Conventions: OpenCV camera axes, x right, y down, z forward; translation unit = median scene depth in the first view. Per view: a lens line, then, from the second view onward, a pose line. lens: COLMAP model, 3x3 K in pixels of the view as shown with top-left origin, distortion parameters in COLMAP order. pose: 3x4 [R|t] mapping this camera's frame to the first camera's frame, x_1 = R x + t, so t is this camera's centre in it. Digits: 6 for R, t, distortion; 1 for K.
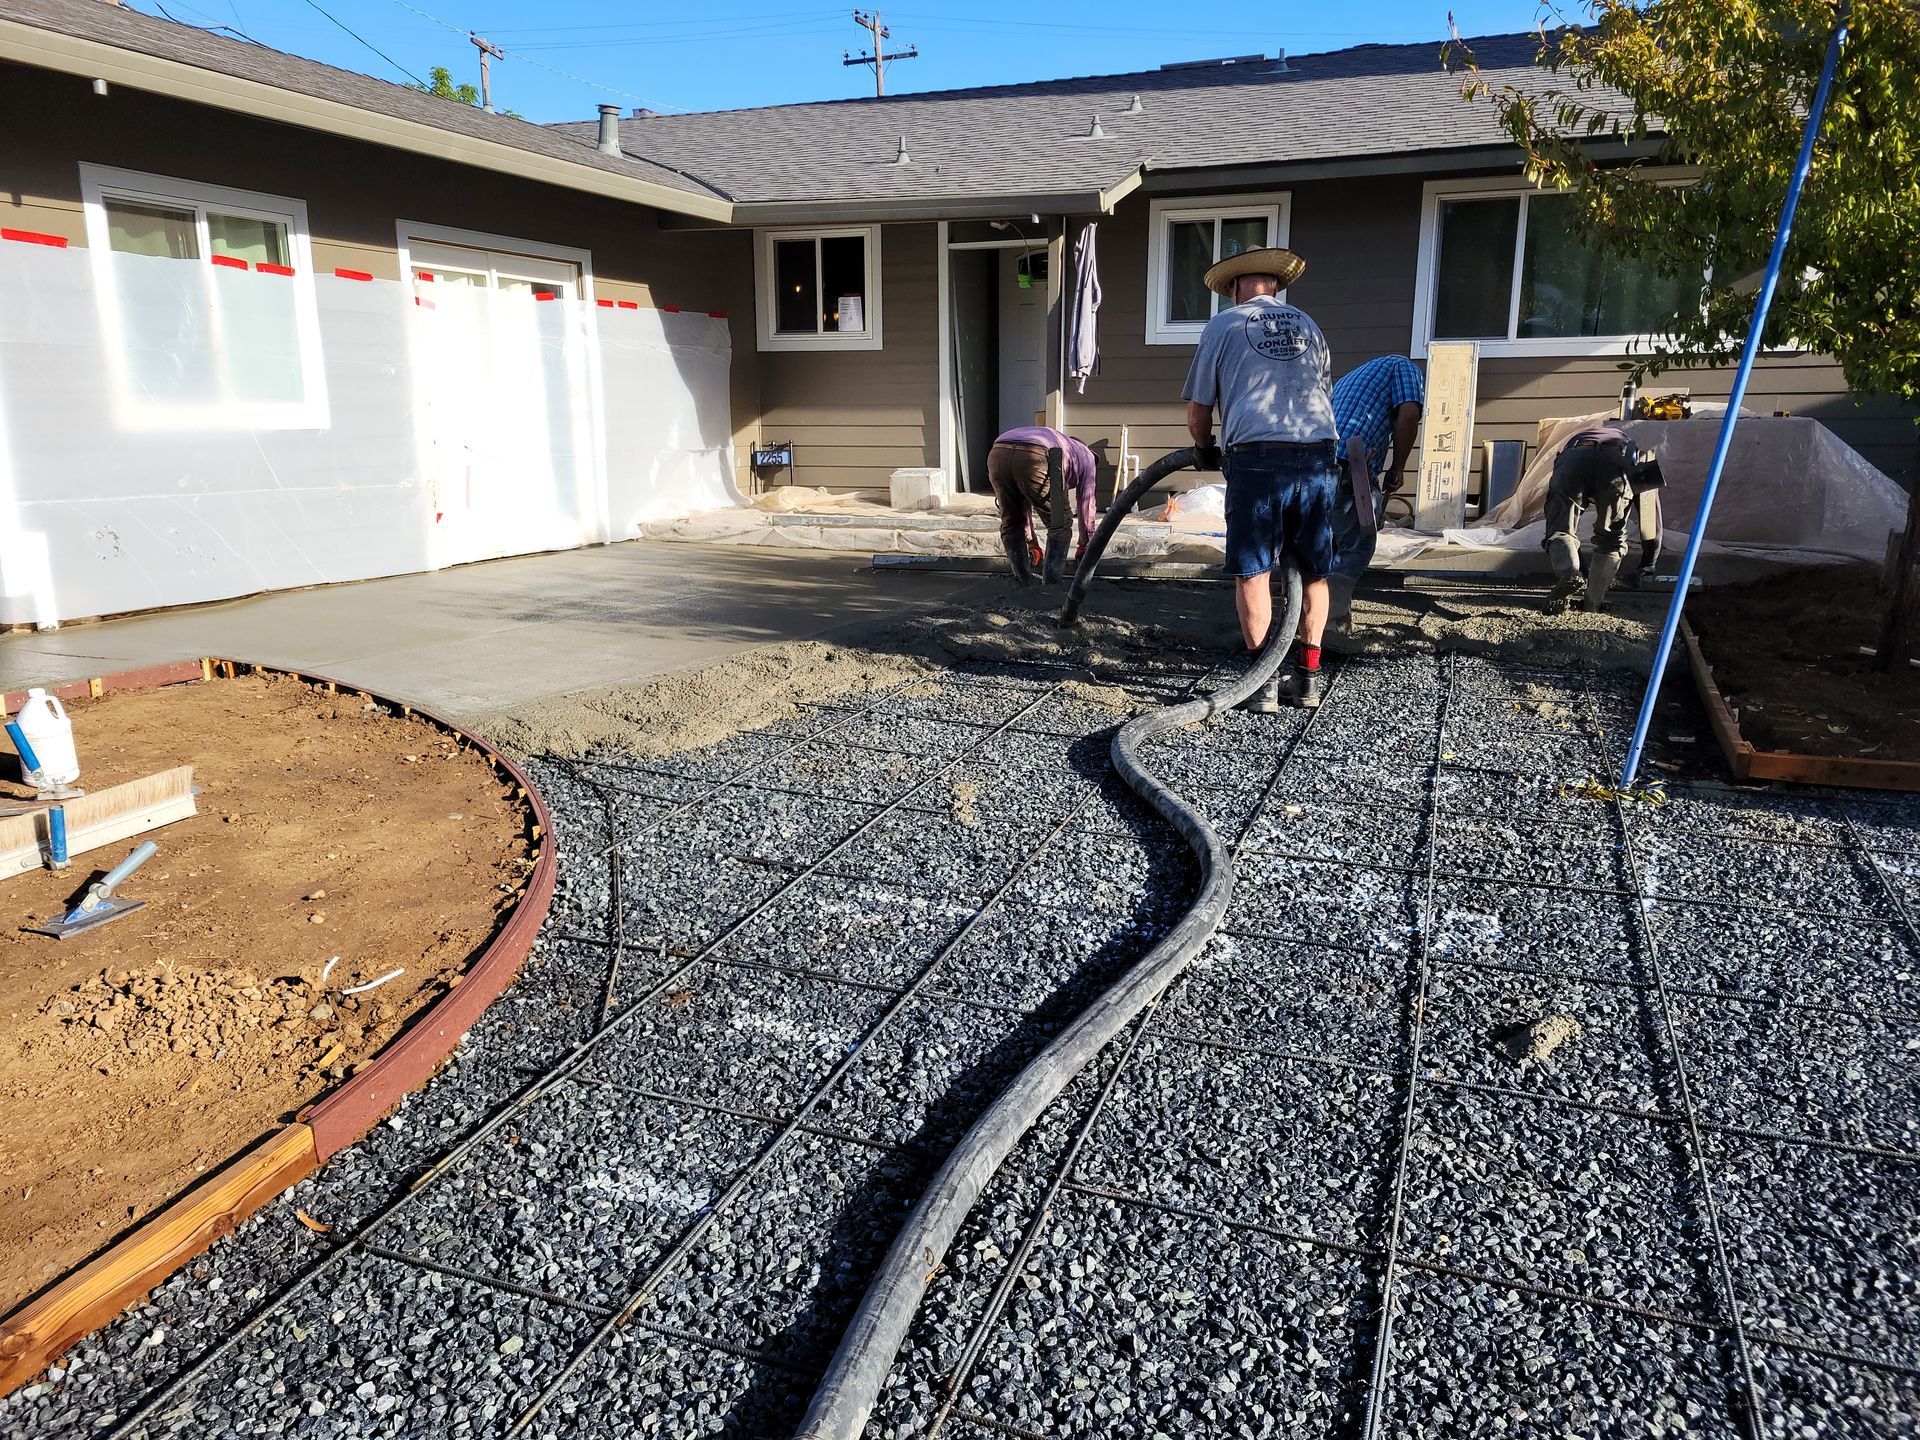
lens RADIAL K [[1431.0, 0, 870.0], [0, 1431.0, 733.9], [0, 0, 1]] dist [0.059453, 0.002495]
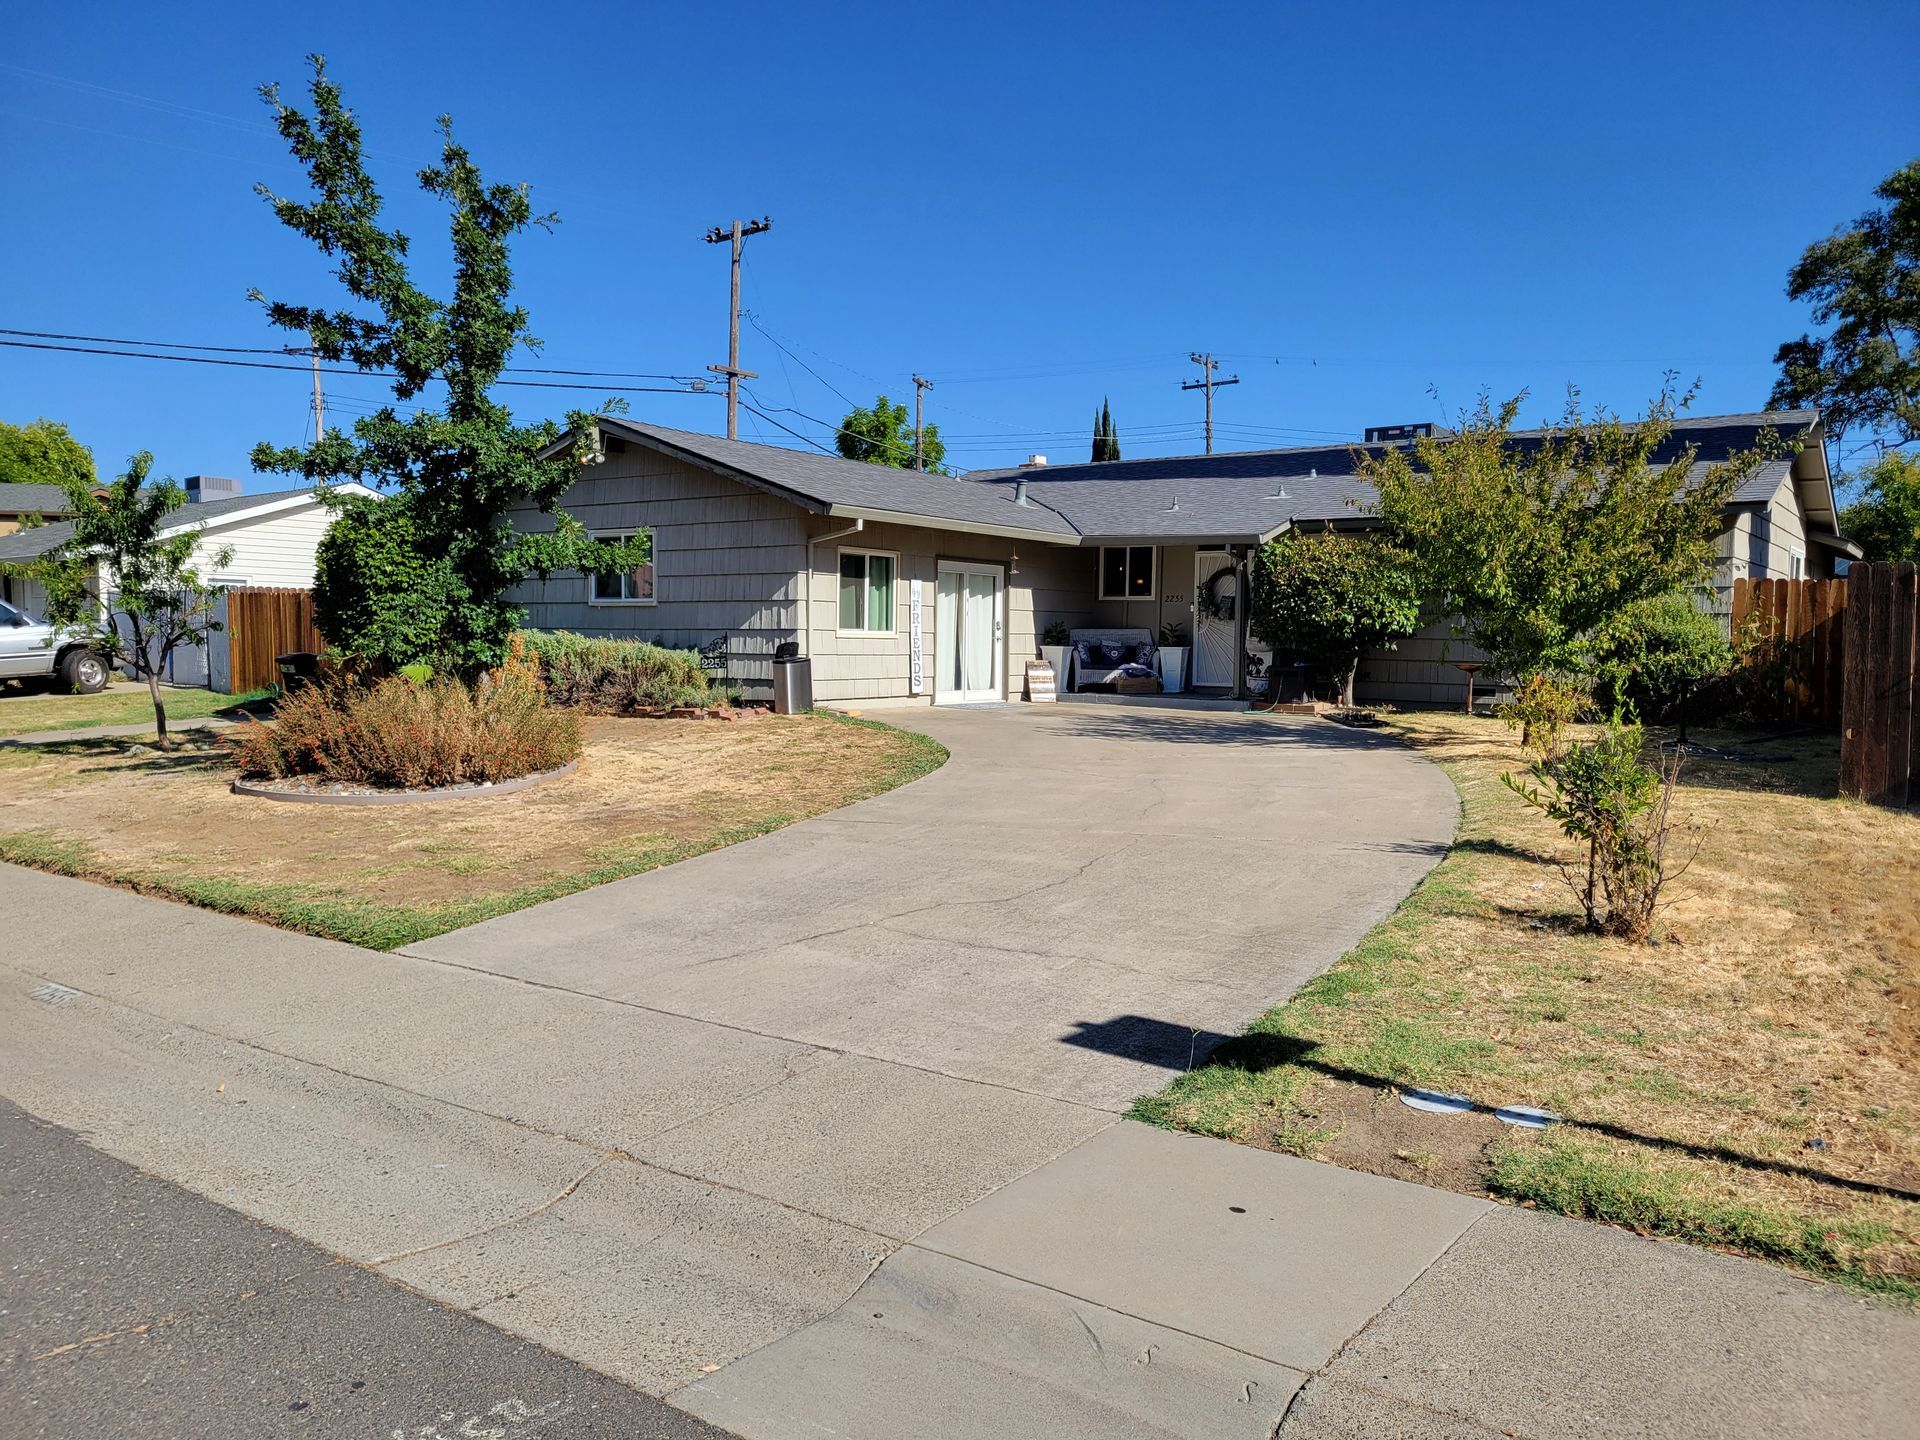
lens RADIAL K [[1385.9, 0, 960.0], [0, 1385.9, 720.0], [0, 0, 1]] dist [0.052669, -0.002758]
pose [[0.981930, 0.025543, -0.187515, 0.101220], [-0.055766, 0.985907, -0.157726, 0.188874], [0.180843, 0.165332, 0.969516, -0.815800]]
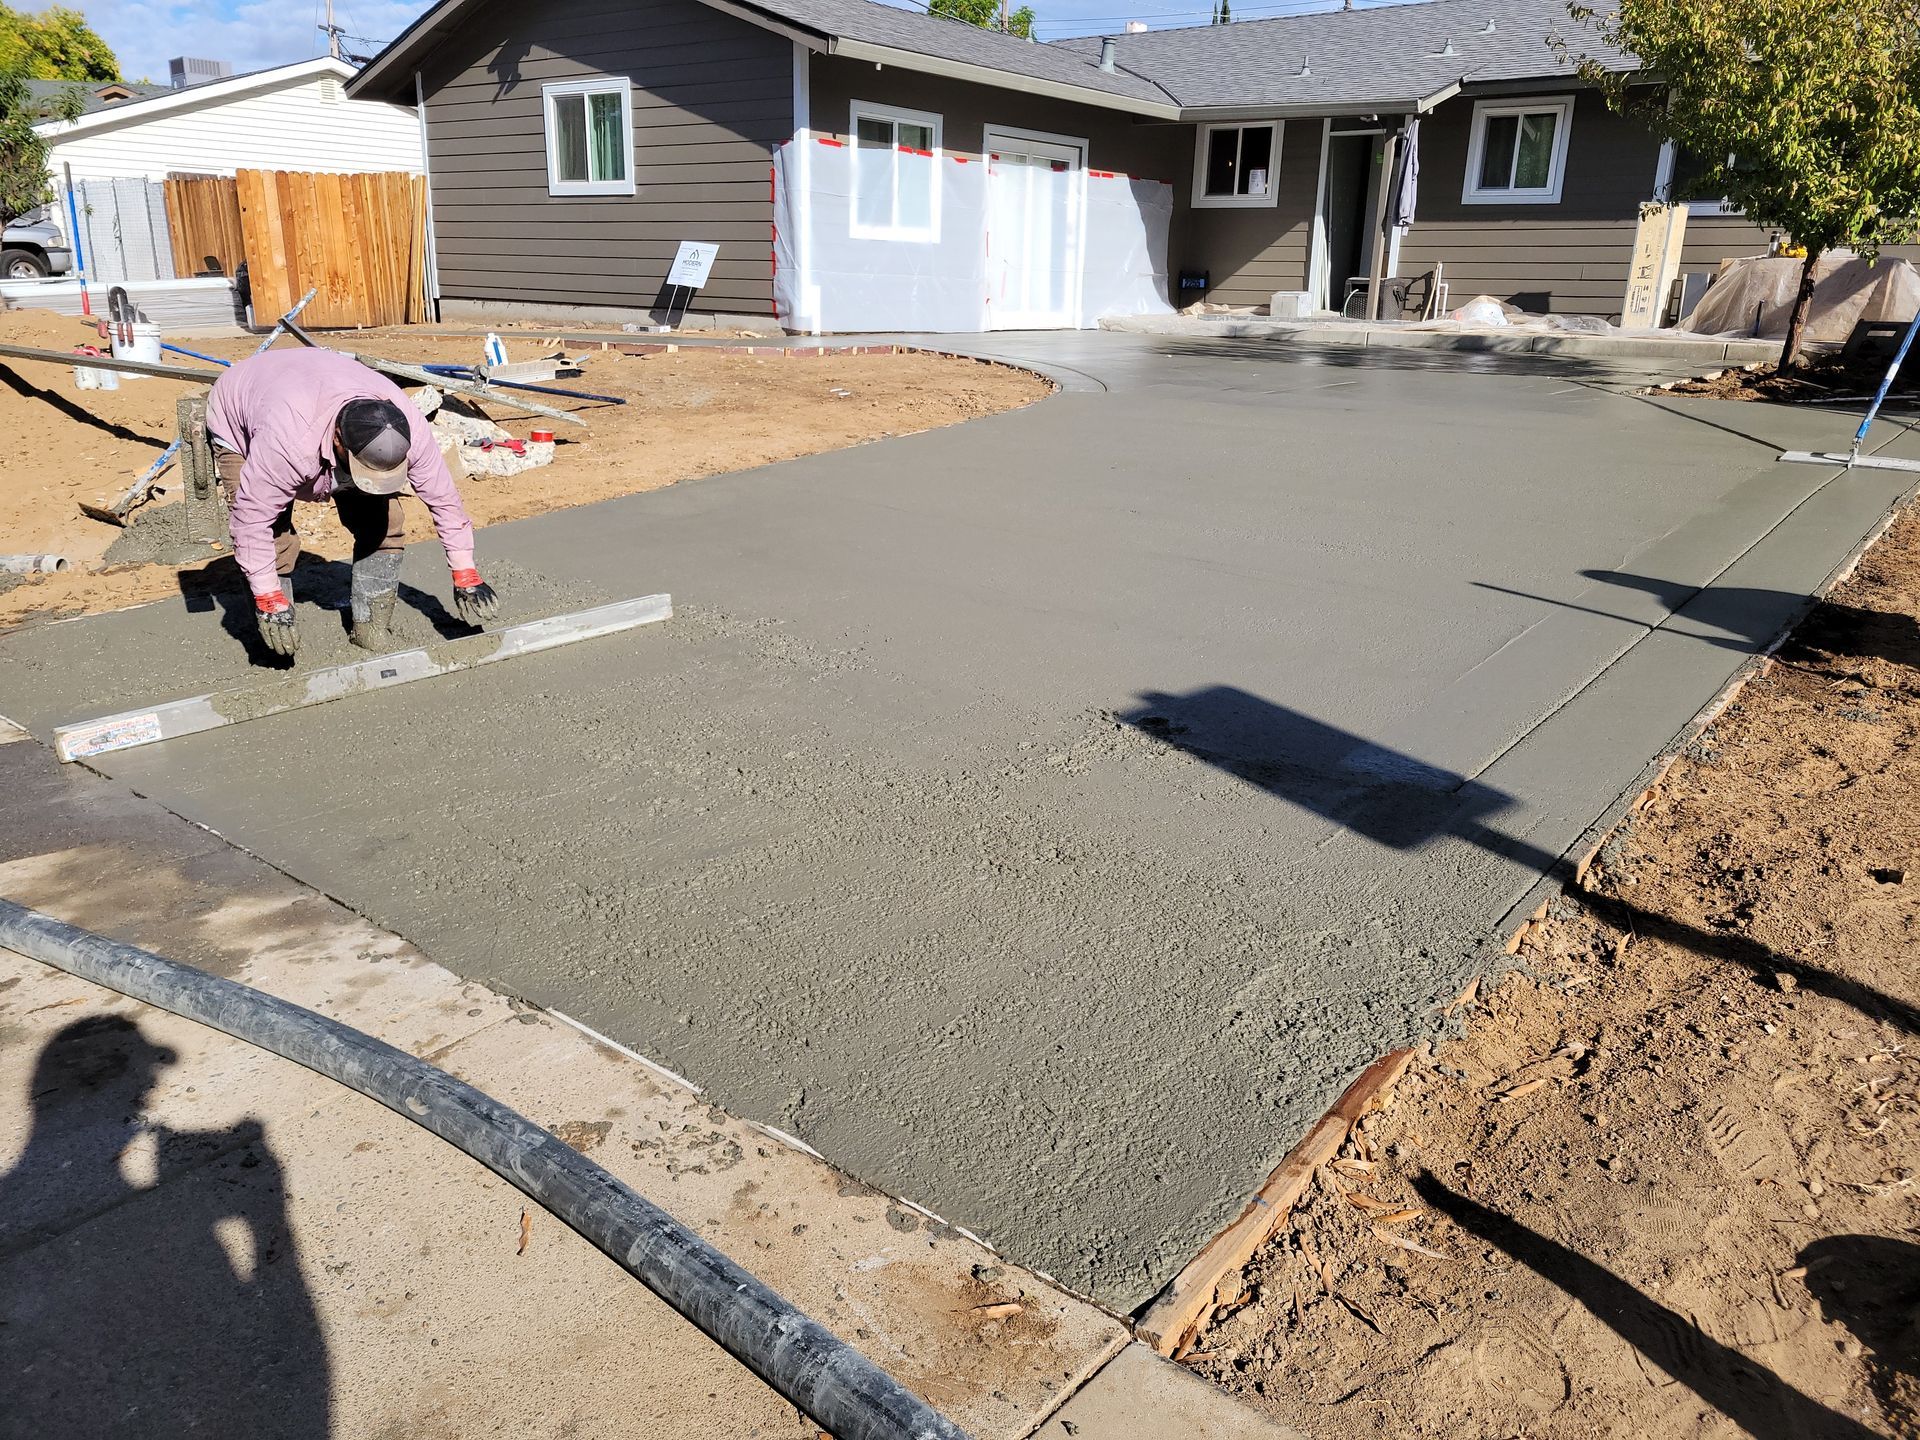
lens RADIAL K [[1385.9, 0, 960.0], [0, 1385.9, 720.0], [0, 0, 1]] dist [0.052669, -0.002758]
pose [[0.967287, 0.102287, -0.232148, 0.087341], [-0.083708, 0.992549, 0.088545, 0.165184], [0.239475, -0.066216, 0.968642, -0.534621]]
